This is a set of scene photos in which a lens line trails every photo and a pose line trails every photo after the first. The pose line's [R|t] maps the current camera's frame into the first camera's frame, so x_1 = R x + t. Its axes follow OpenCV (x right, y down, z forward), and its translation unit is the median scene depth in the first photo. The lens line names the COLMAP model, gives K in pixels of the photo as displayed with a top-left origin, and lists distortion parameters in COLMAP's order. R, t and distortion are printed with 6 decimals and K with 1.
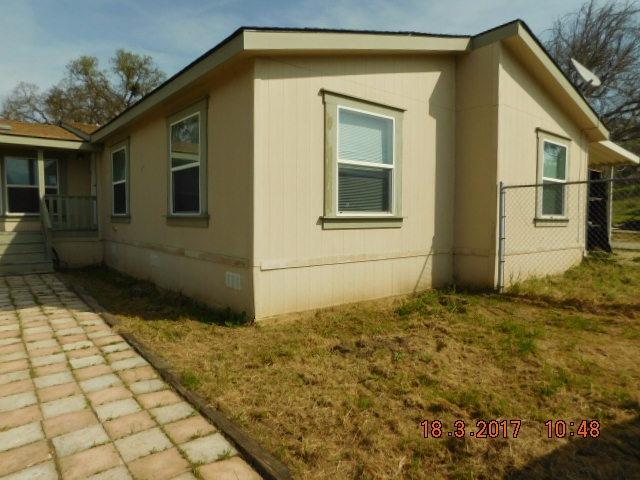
lens RADIAL K [[424.7, 0, 320.7], [0, 424.7, 239.2], [0, 0, 1]] dist [-0.026697, 0.011473]
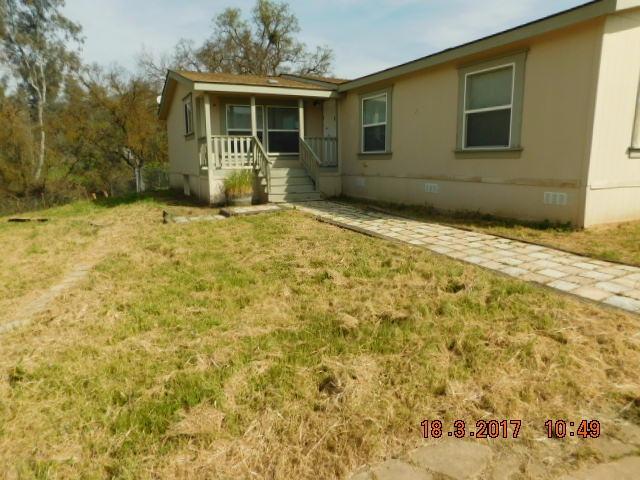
lens RADIAL K [[424.7, 0, 319.5], [0, 424.7, 238.5], [0, 0, 1]] dist [-0.026697, 0.011473]
pose [[0.980977, 0.021494, -0.192932, -0.511530], [0.003520, 0.991718, 0.128383, 0.039573], [0.194093, -0.126620, 0.972777, -0.312530]]
